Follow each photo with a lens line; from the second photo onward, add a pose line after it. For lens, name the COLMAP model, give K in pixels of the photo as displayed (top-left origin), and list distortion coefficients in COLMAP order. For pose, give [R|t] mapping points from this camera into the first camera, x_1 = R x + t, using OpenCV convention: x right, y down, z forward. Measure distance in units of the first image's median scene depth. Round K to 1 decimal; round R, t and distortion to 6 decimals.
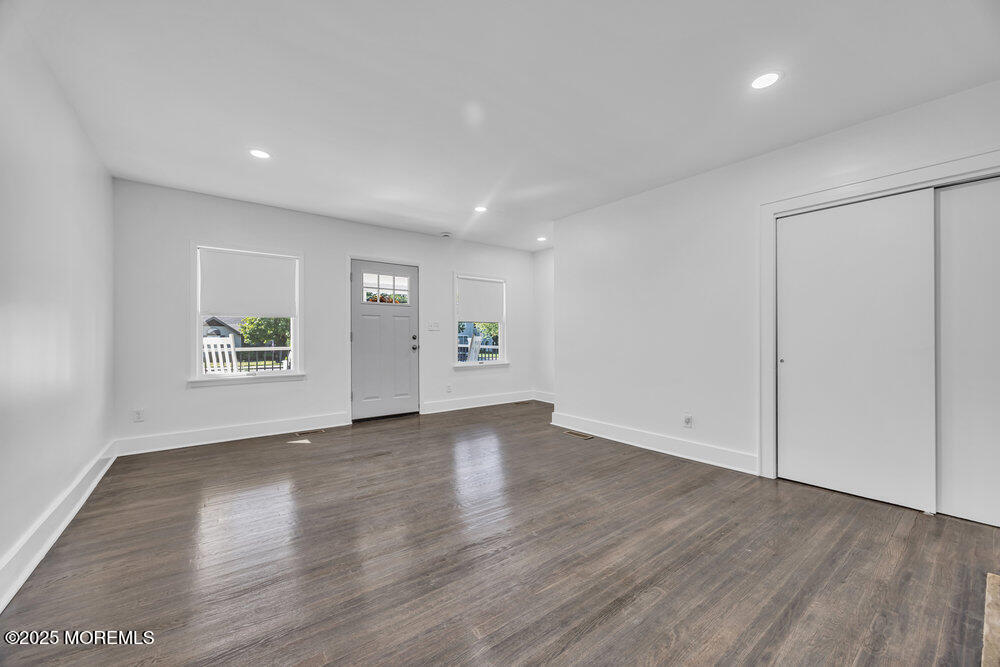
lens RADIAL K [[385.8, 0, 505.9], [0, 385.8, 330.4], [0, 0, 1]] dist [-0.000337, -0.000070]
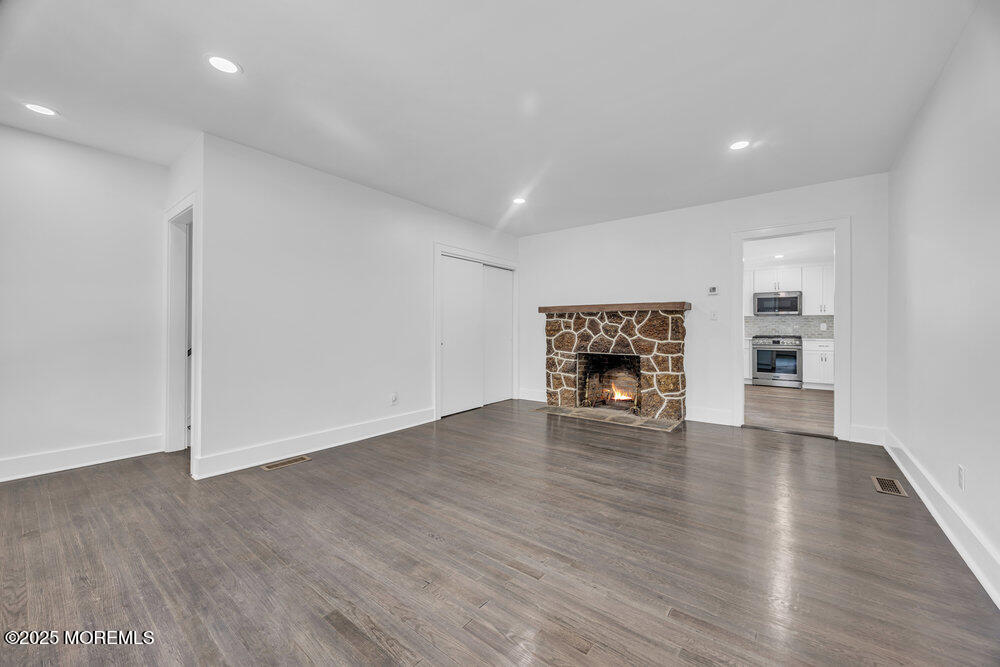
lens RADIAL K [[385.8, 0, 505.9], [0, 385.8, 330.4], [0, 0, 1]] dist [-0.000337, -0.000070]
pose [[-0.244179, -0.002341, 0.969727, -0.693087], [-0.015520, 0.999878, -0.001494, 0.015868], [-0.969606, -0.015415, -0.244186, 0.868571]]
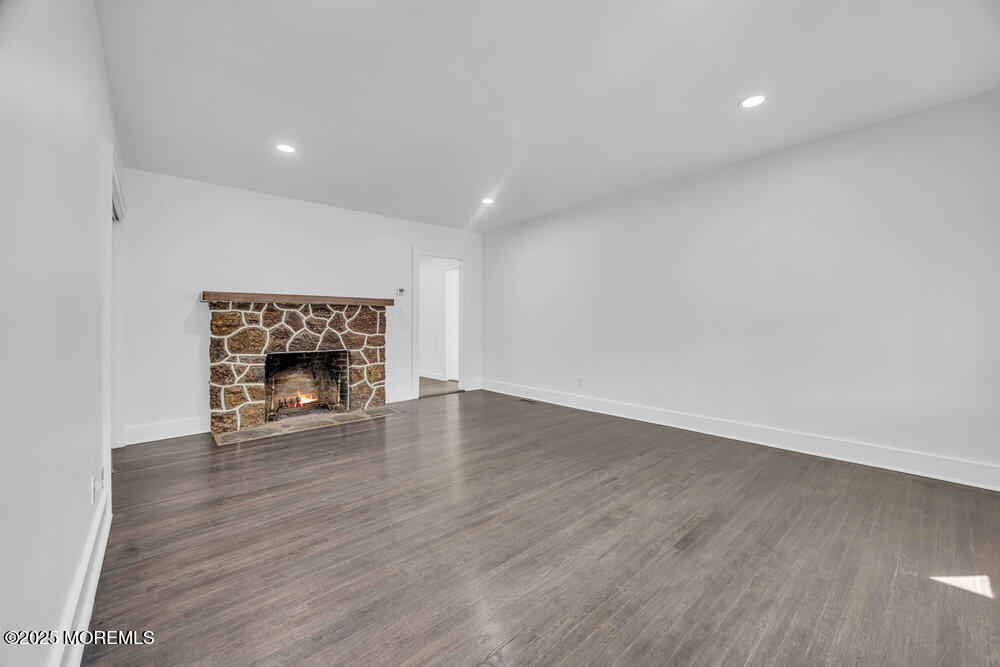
lens RADIAL K [[389.1, 0, 513.0], [0, 389.1, 323.4], [0, 0, 1]] dist [-0.000591, 0.000070]
pose [[-0.997059, 0.008163, -0.076196, -0.042016], [0.009265, 0.999857, -0.014115, 0.025076], [0.076070, -0.014780, -0.996993, 1.408403]]
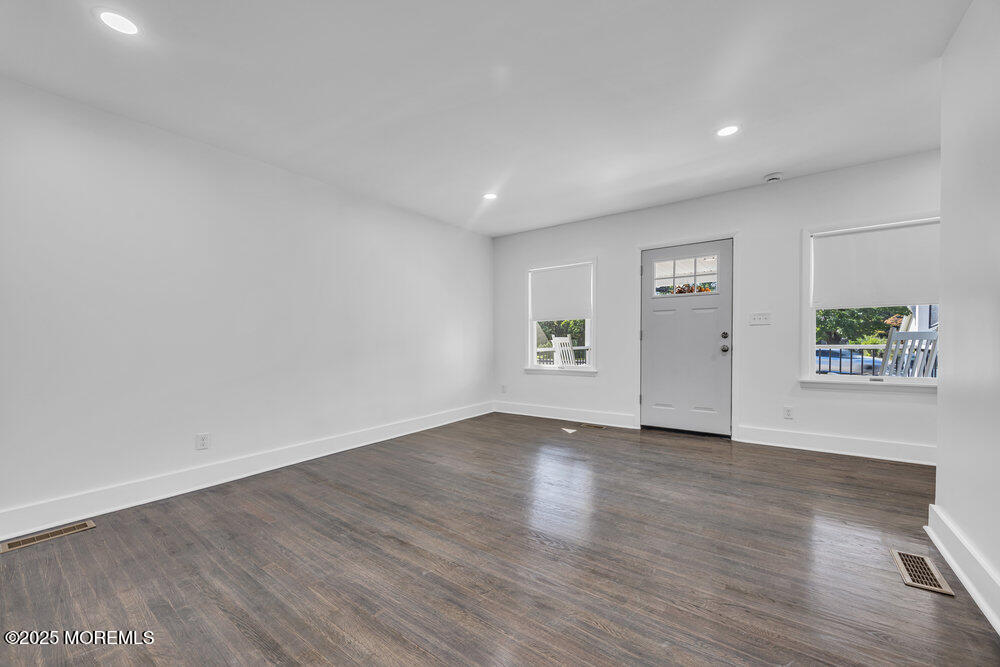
lens RADIAL K [[391.0, 0, 496.9], [0, 391.0, 347.5], [0, 0, 1]] dist [-0.001339, -0.000103]
pose [[0.268493, 0.018019, -0.963113, 0.512166], [0.028147, 0.999251, 0.026542, 0.013256], [0.962870, -0.034235, 0.267784, 0.521065]]
